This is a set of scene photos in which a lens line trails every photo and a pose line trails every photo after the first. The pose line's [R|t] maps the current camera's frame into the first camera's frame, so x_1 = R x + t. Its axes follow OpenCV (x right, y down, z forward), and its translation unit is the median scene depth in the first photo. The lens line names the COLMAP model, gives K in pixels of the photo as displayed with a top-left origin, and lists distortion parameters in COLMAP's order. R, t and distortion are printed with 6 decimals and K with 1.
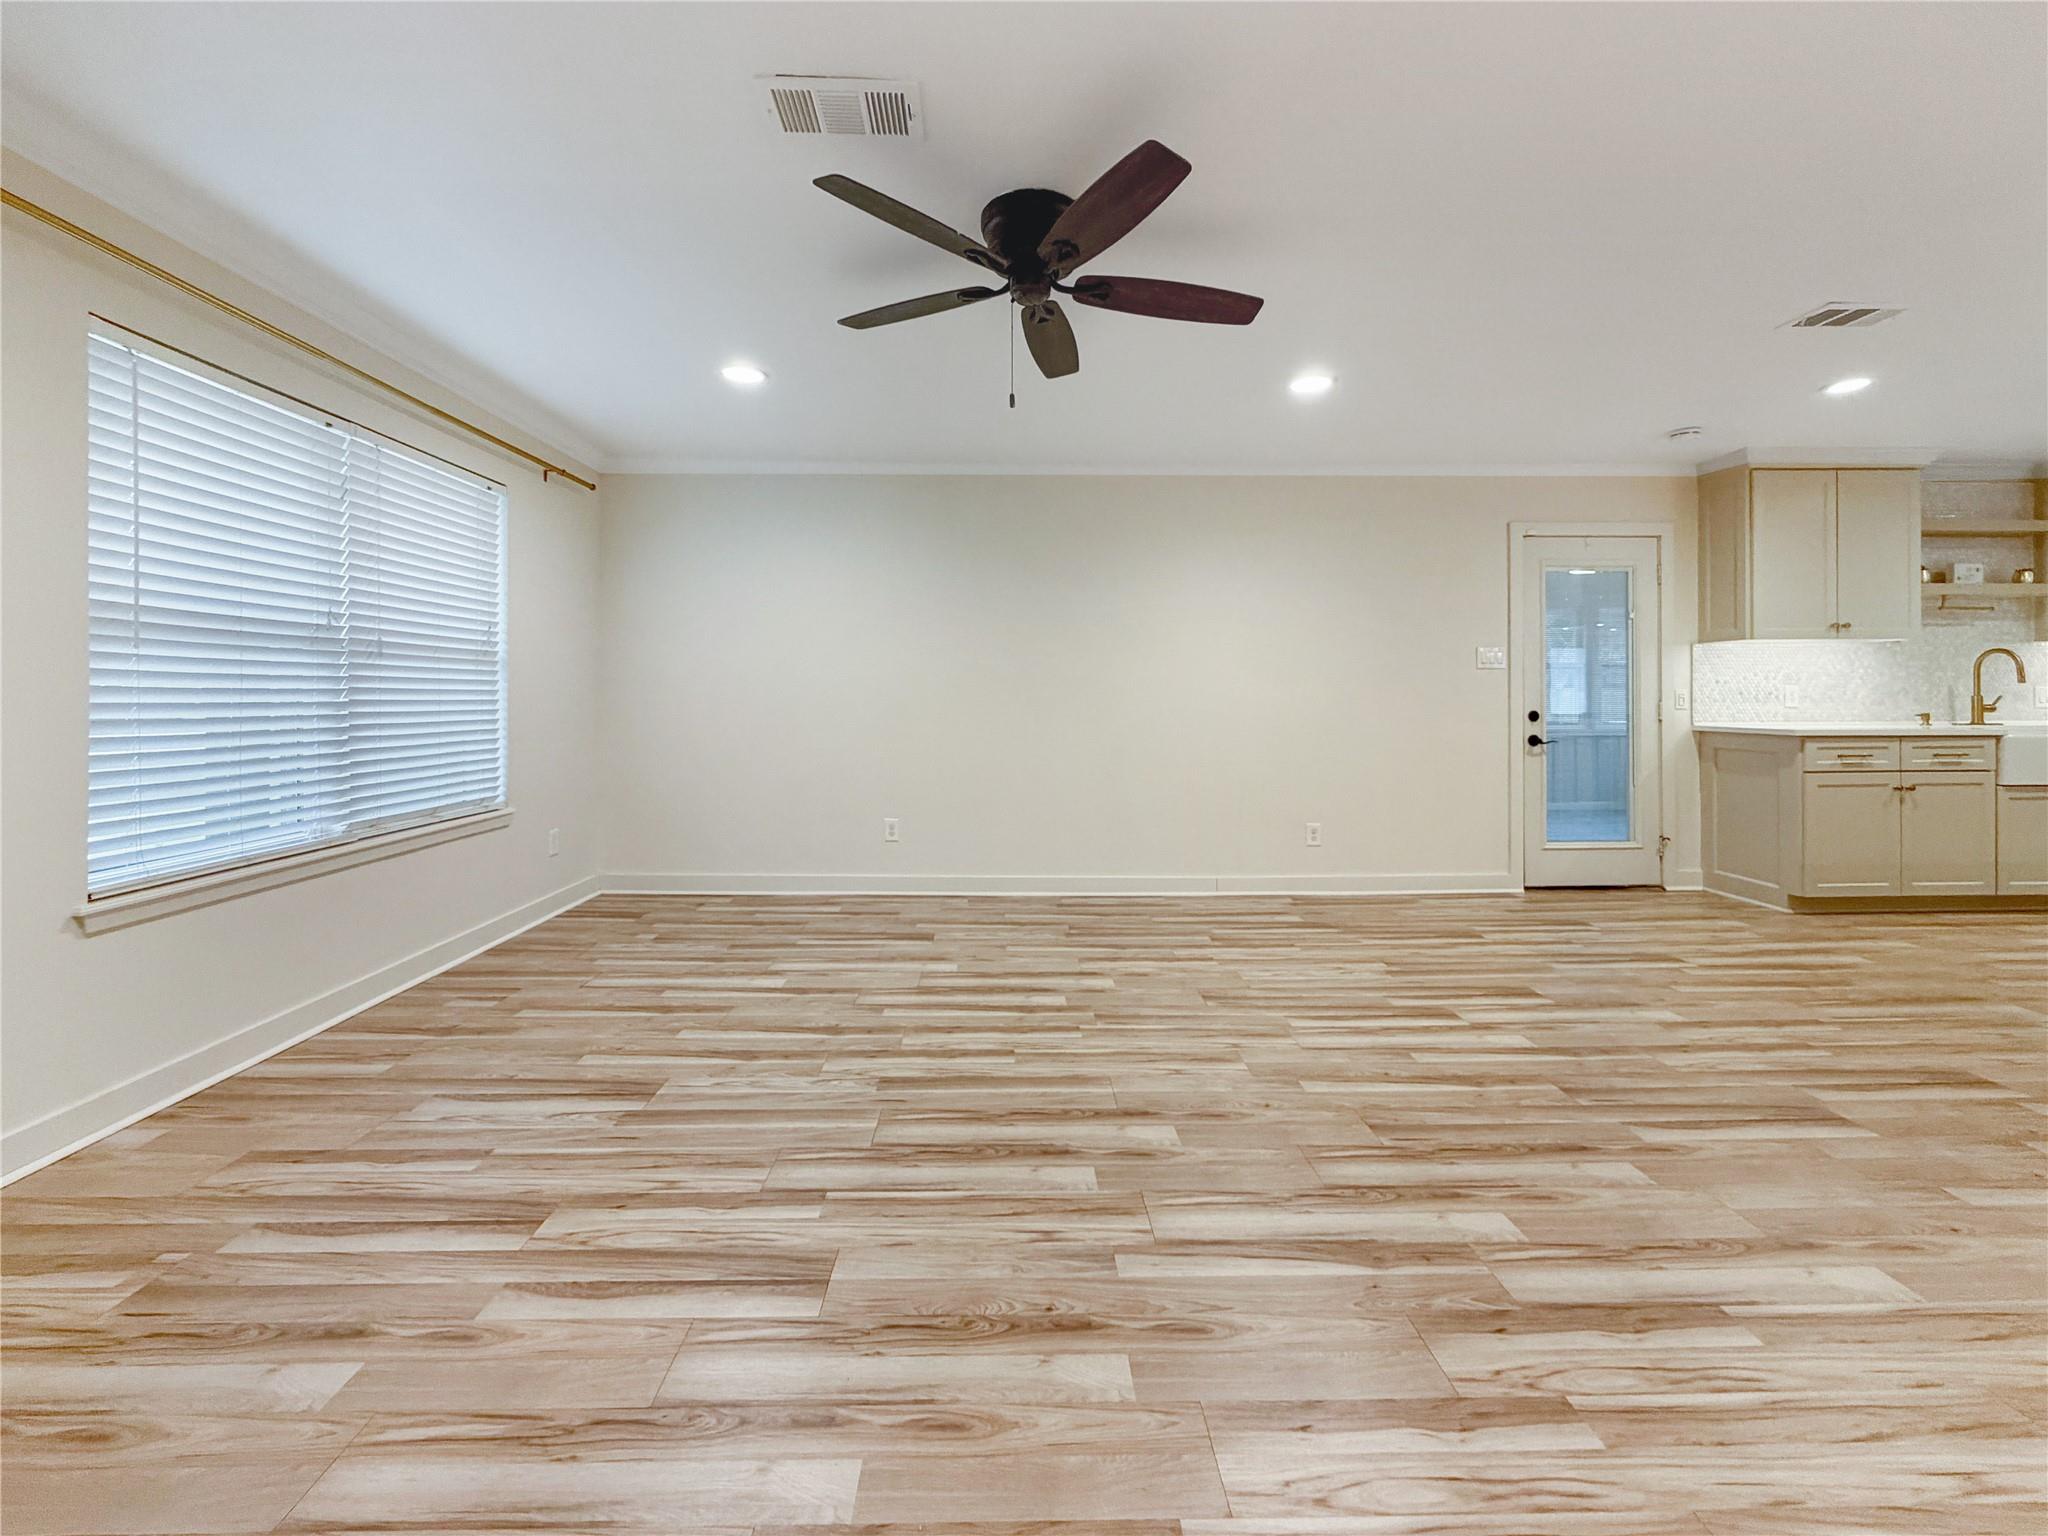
lens RADIAL K [[855.0, 0, 1022.7], [0, 855.0, 691.8], [0, 0, 1]] dist [-0.000706, 0.000157]
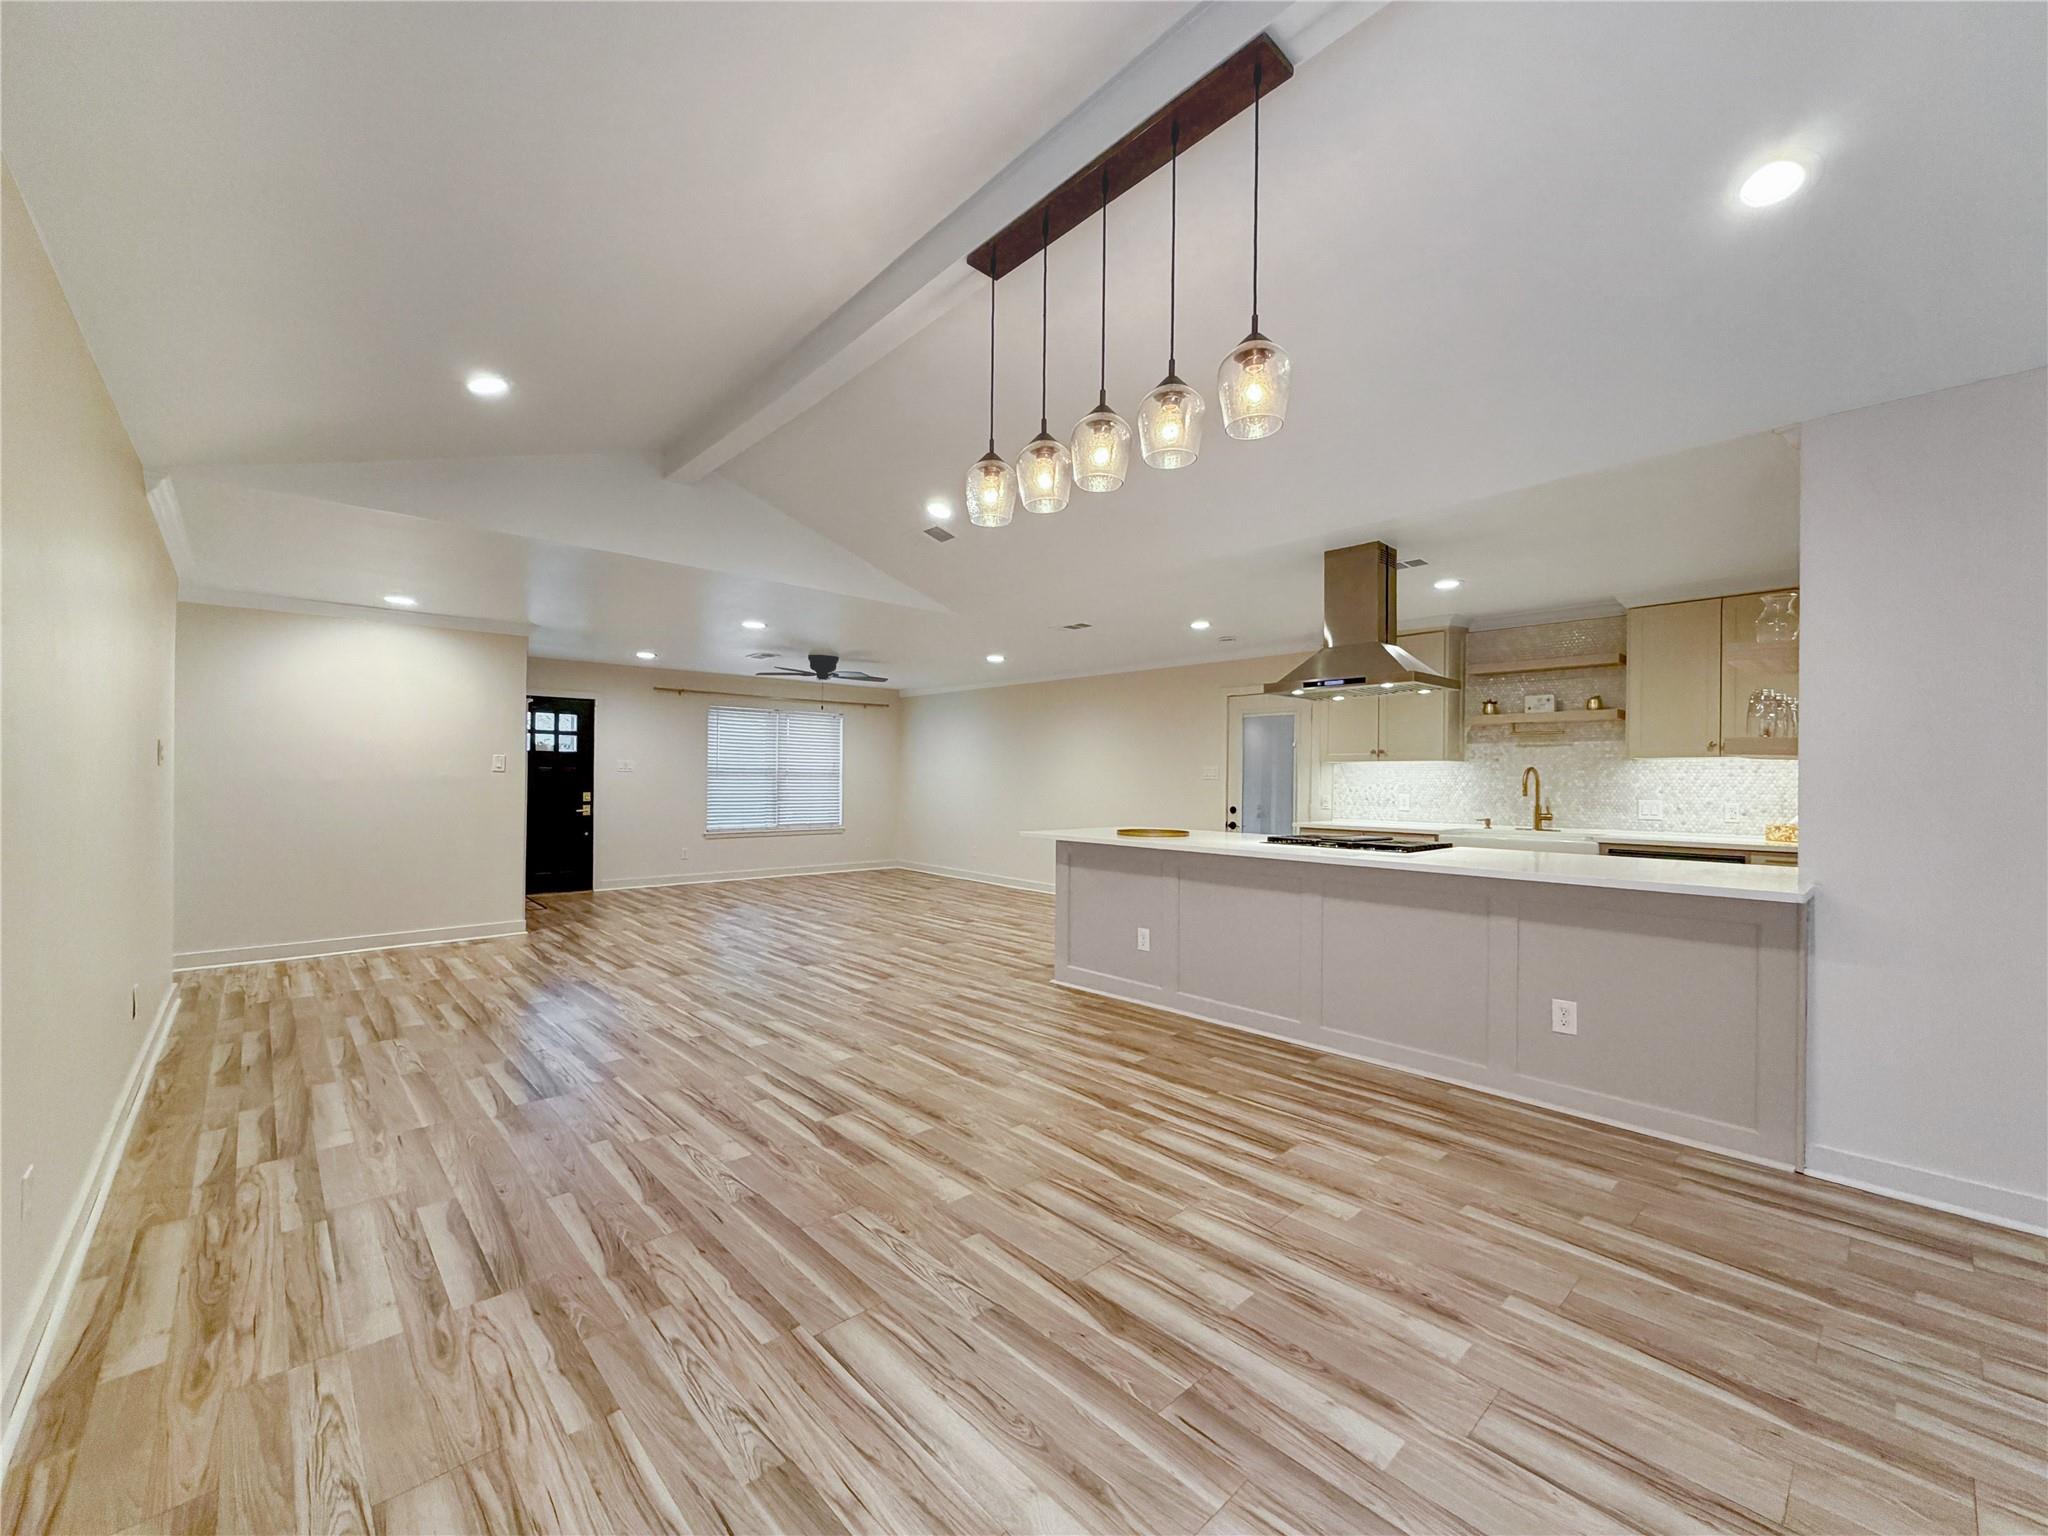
lens RADIAL K [[837.2, 0, 1019.2], [0, 837.2, 781.0], [0, 0, 1]] dist [-0.000635, 0.000272]
pose [[0.655342, 0.010011, -0.755266, 1.869805], [-0.006652, 0.999950, 0.007482, -0.042538], [0.755303, 0.000121, 0.655376, -0.385168]]
